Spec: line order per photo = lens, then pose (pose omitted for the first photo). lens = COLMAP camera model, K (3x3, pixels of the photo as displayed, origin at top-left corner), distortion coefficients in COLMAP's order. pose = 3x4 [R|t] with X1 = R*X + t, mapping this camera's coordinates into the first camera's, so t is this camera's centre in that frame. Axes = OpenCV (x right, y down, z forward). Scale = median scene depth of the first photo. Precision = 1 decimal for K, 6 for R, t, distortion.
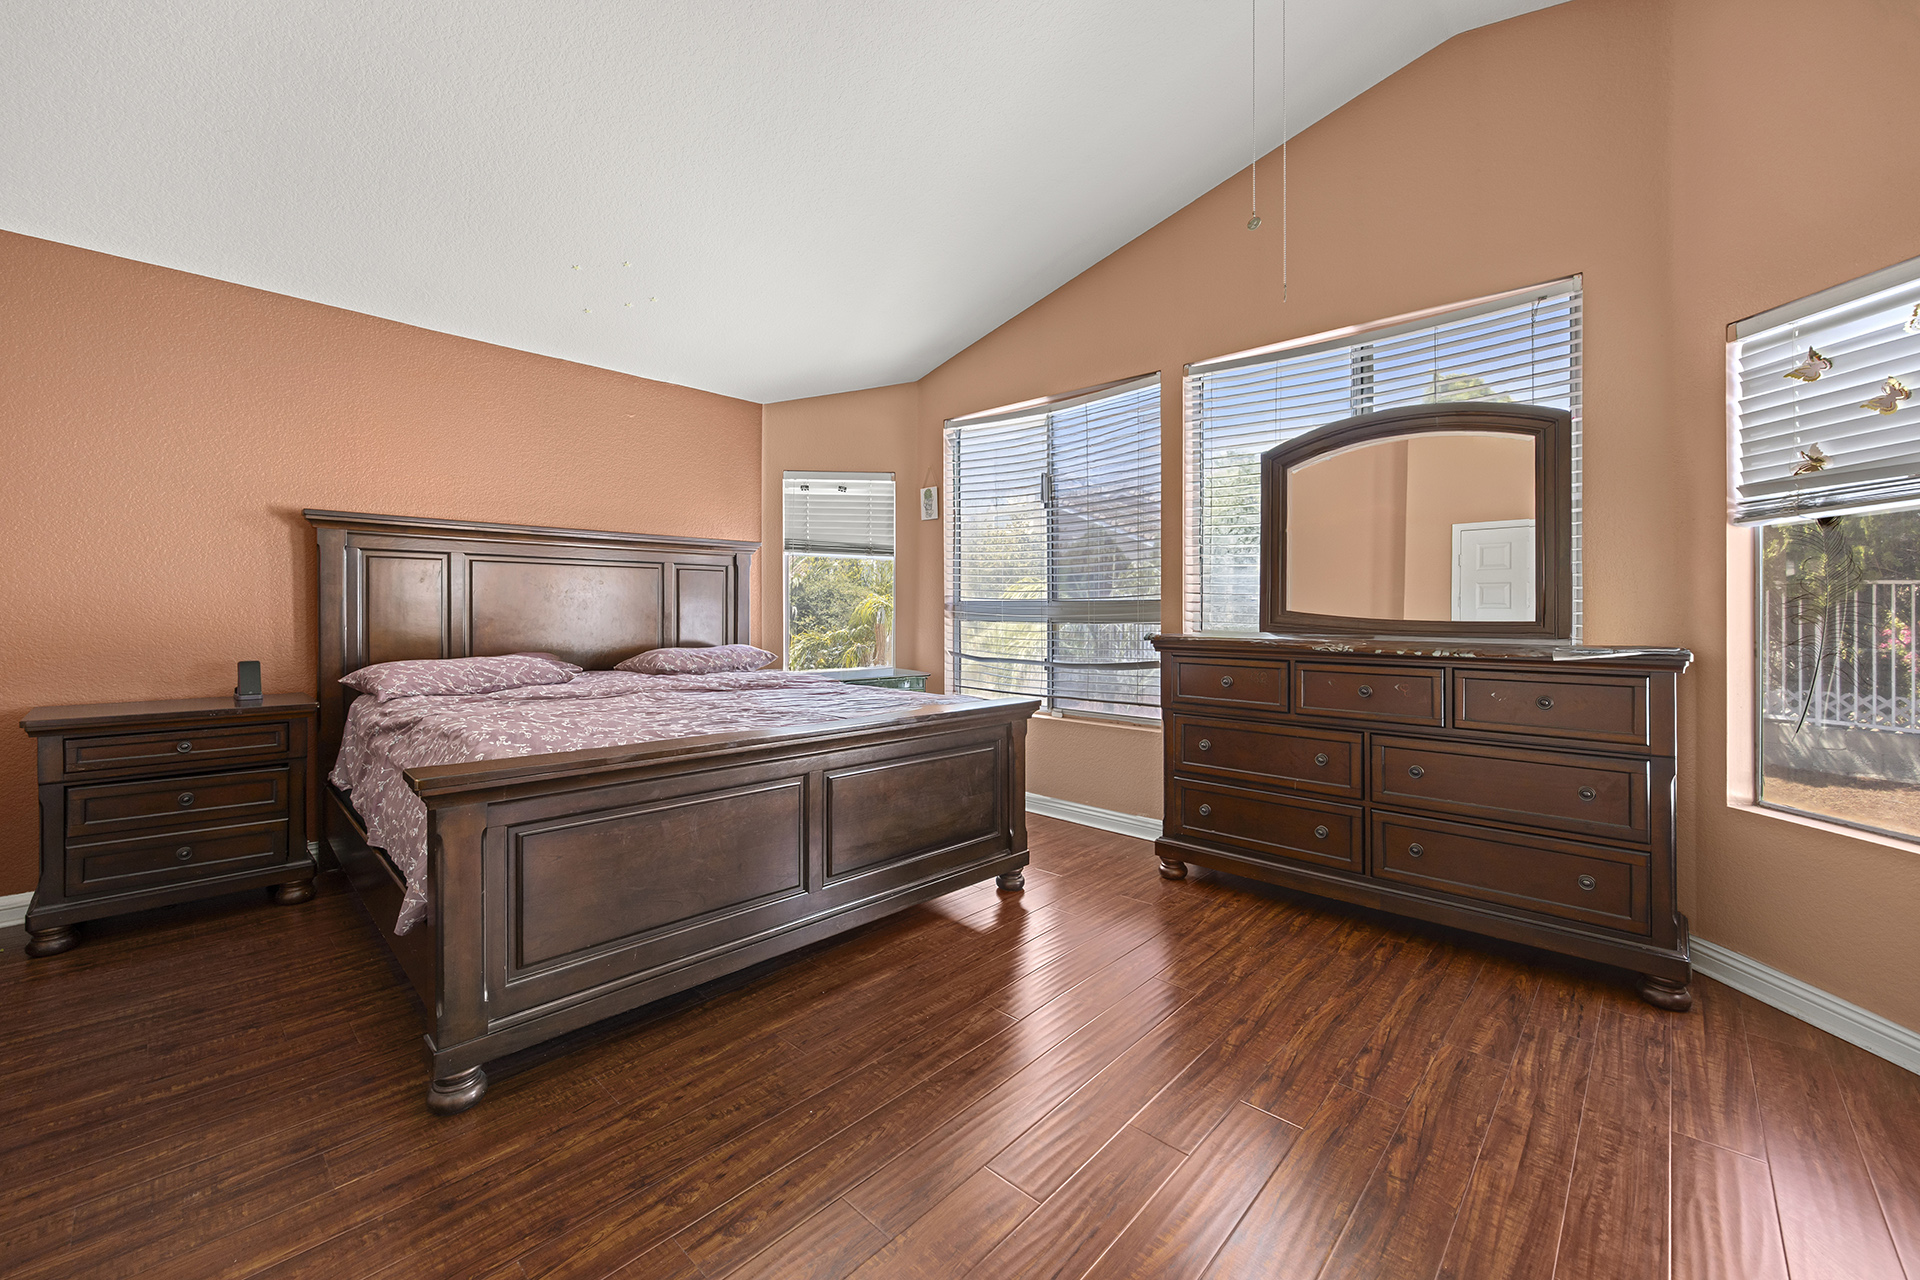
lens RADIAL K [[744.4, 0, 953.7], [0, 744.4, 619.1], [0, 0, 1]] dist [-0.002293, -0.000101]
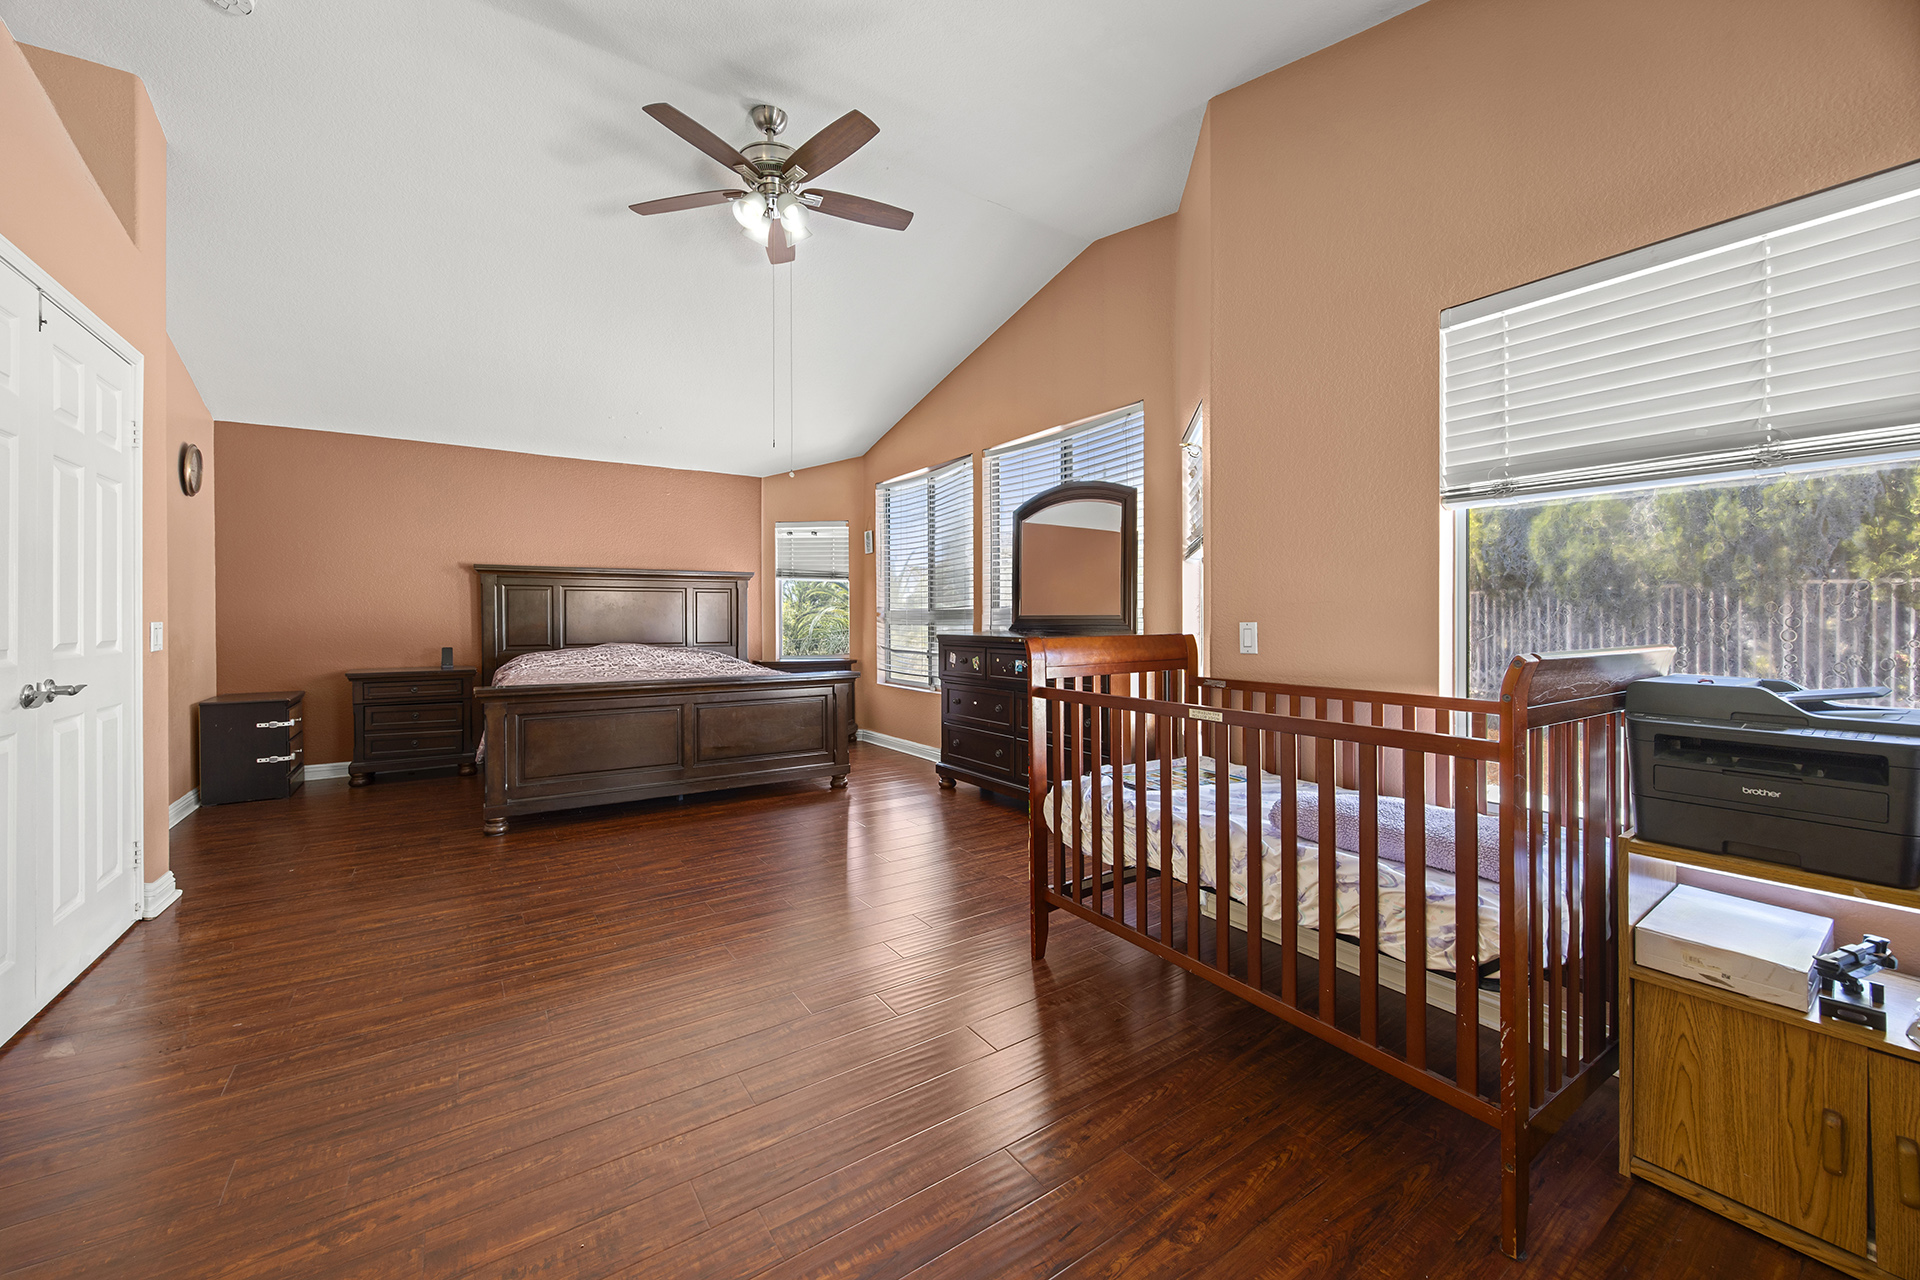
lens RADIAL K [[731.5, 0, 960.9], [0, 731.5, 617.4], [0, 0, 1]] dist [0.000498, -0.000016]
pose [[0.977515, -0.008633, -0.210689, 0.484403], [0.005744, 0.999881, -0.014323, 0.010443], [0.210787, 0.012791, 0.977448, -0.363555]]
